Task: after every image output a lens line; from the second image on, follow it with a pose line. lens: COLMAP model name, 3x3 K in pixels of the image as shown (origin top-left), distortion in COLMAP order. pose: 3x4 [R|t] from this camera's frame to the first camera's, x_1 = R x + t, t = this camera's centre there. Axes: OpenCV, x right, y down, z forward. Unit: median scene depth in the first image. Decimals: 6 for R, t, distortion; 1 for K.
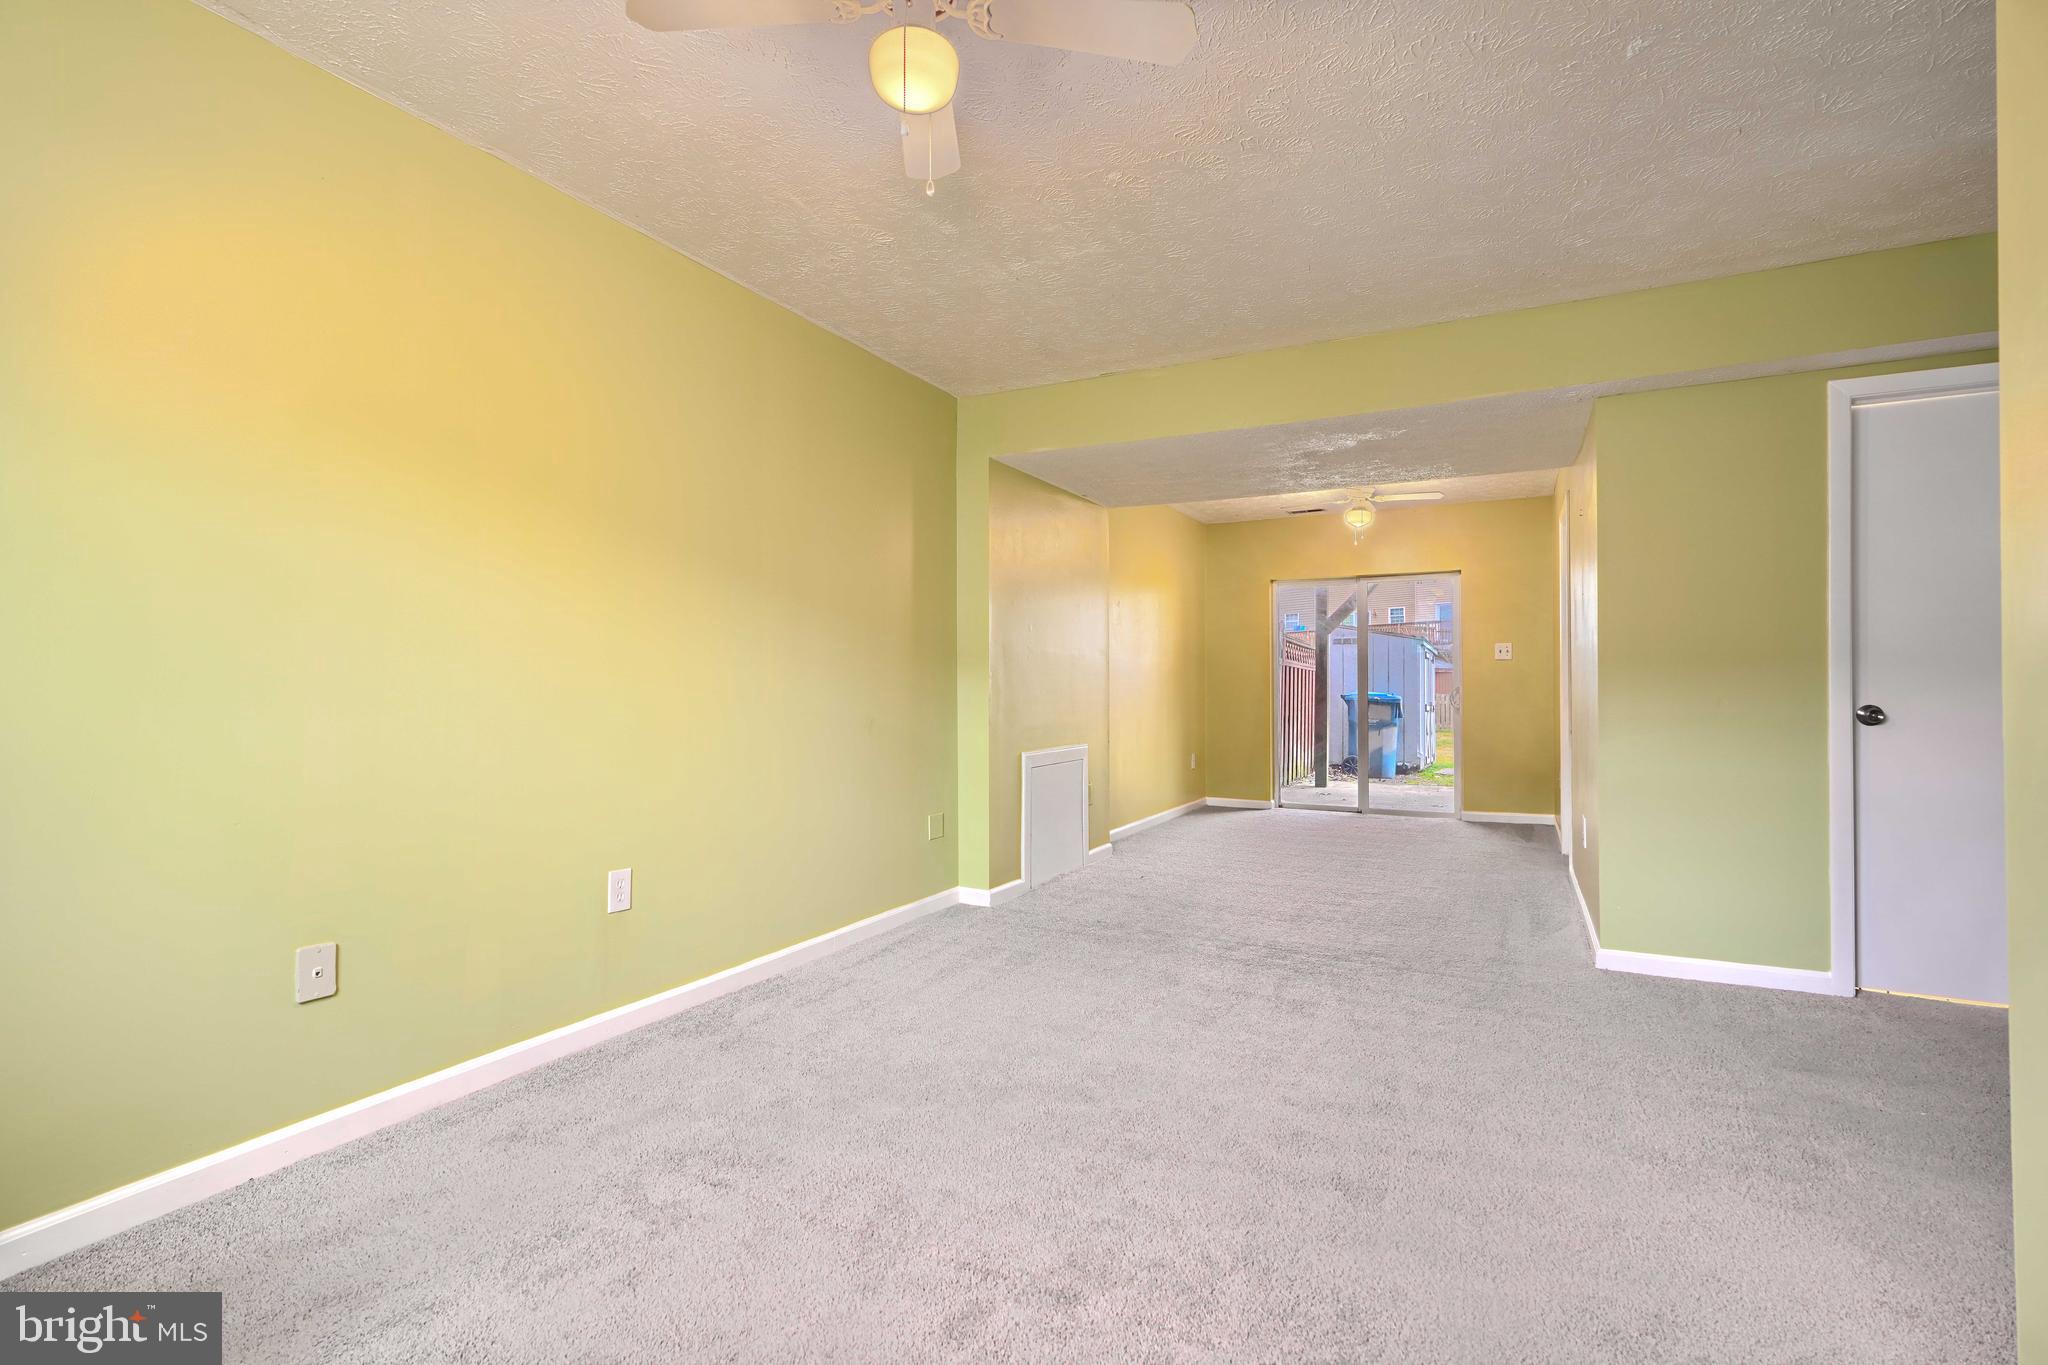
lens RADIAL K [[934.5, 0, 1033.9], [0, 934.5, 683.1], [0, 0, 1]] dist [0.001277, -0.000380]
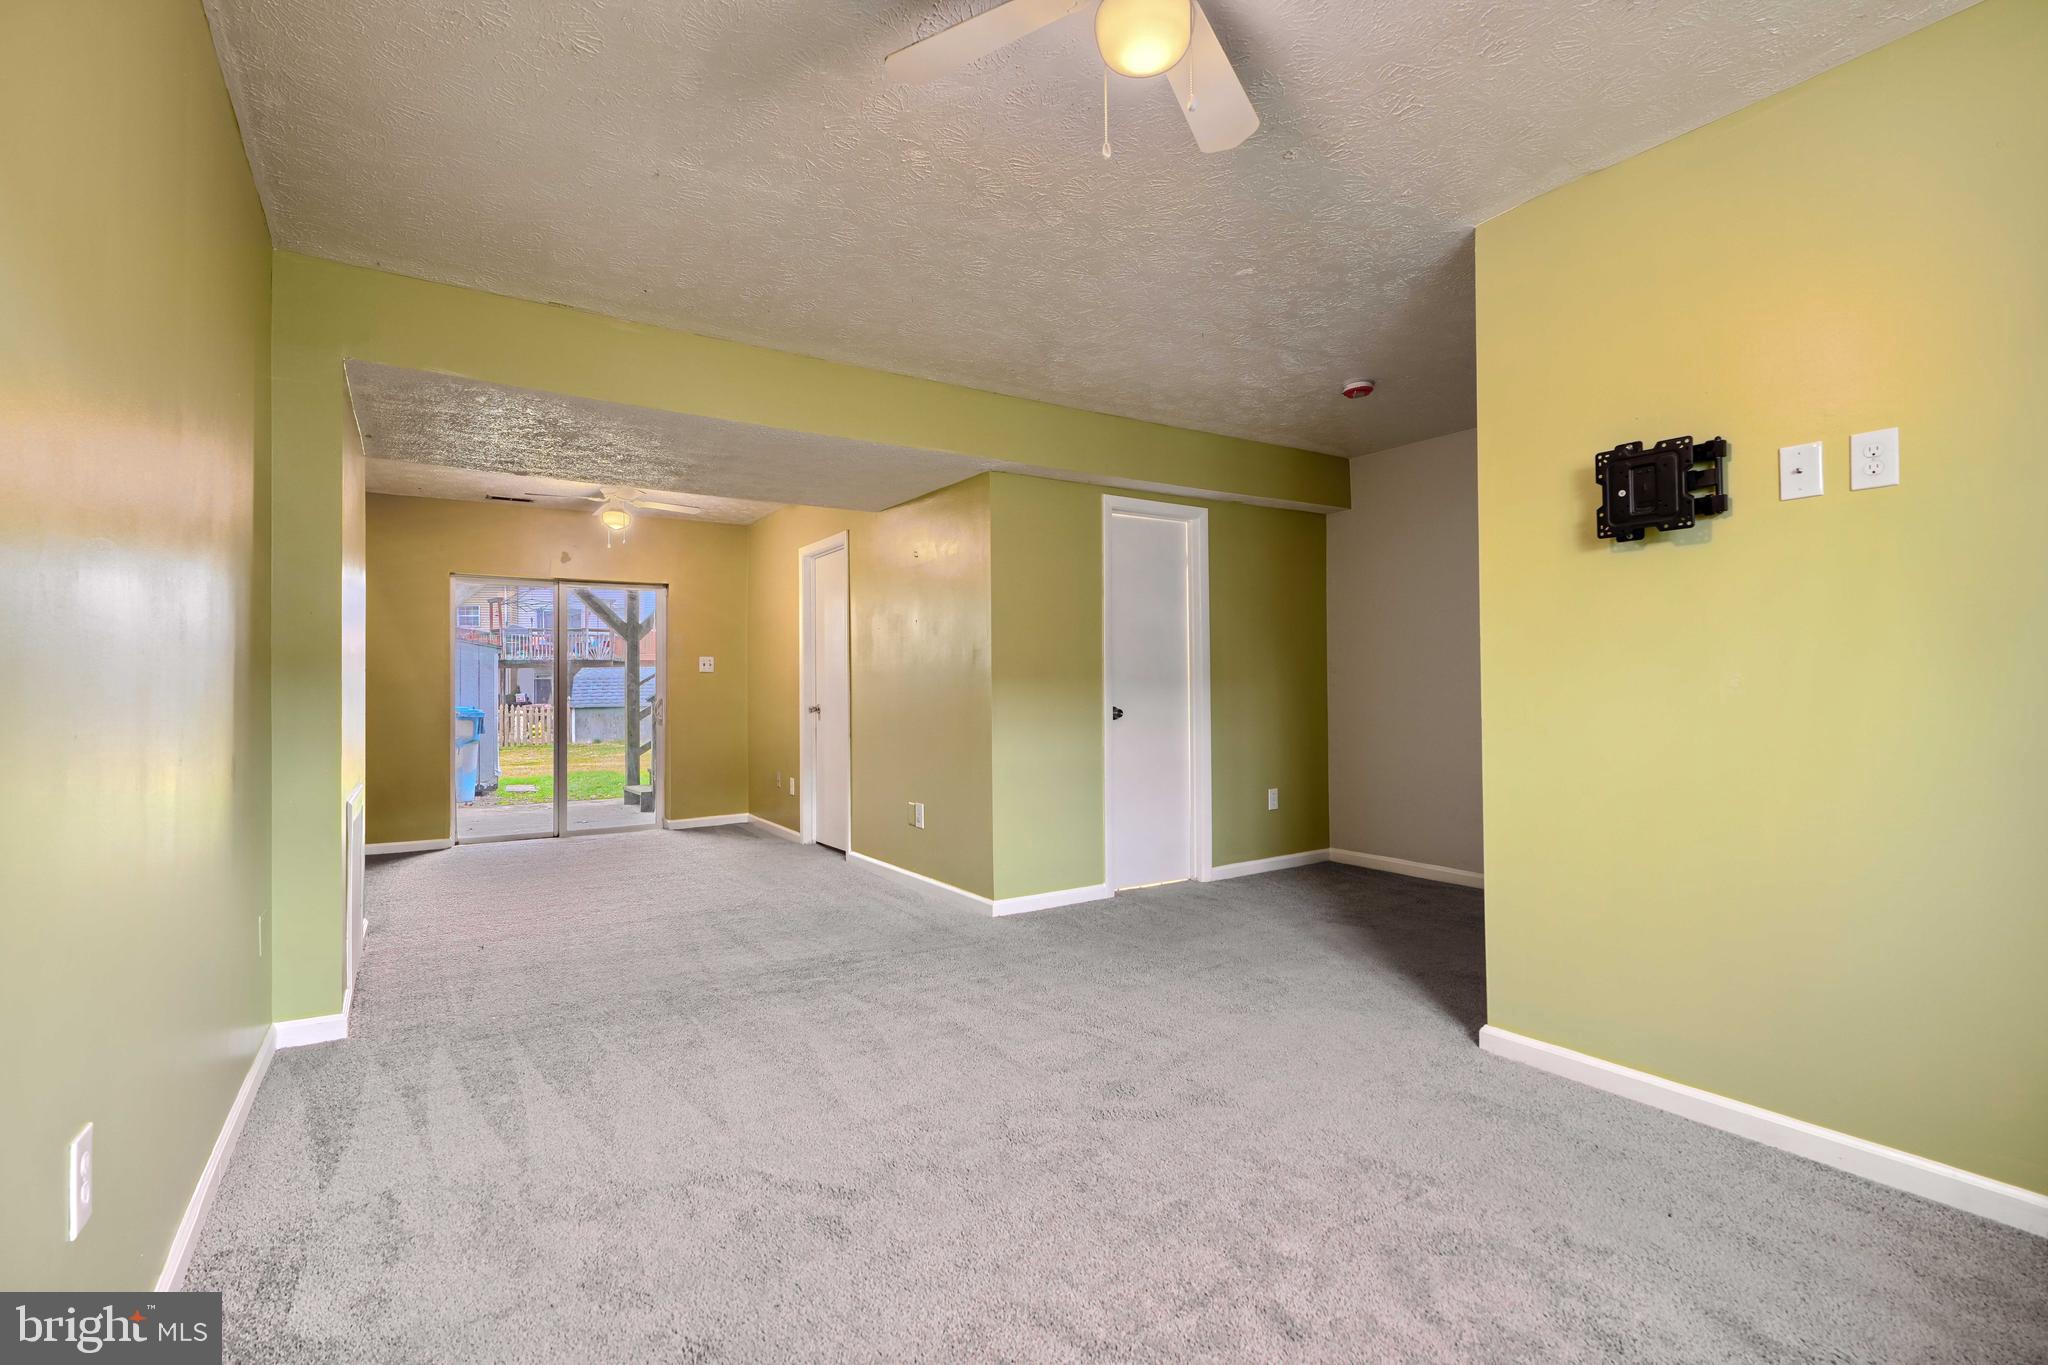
lens RADIAL K [[934.5, 0, 1028.4], [0, 934.5, 677.5], [0, 0, 1]] dist [0.001277, -0.000380]
pose [[0.499799, 0.010825, 0.866074, -0.462898], [0.005023, 0.999869, -0.015396, -0.001825], [-0.866127, 0.012046, 0.499679, 0.305289]]
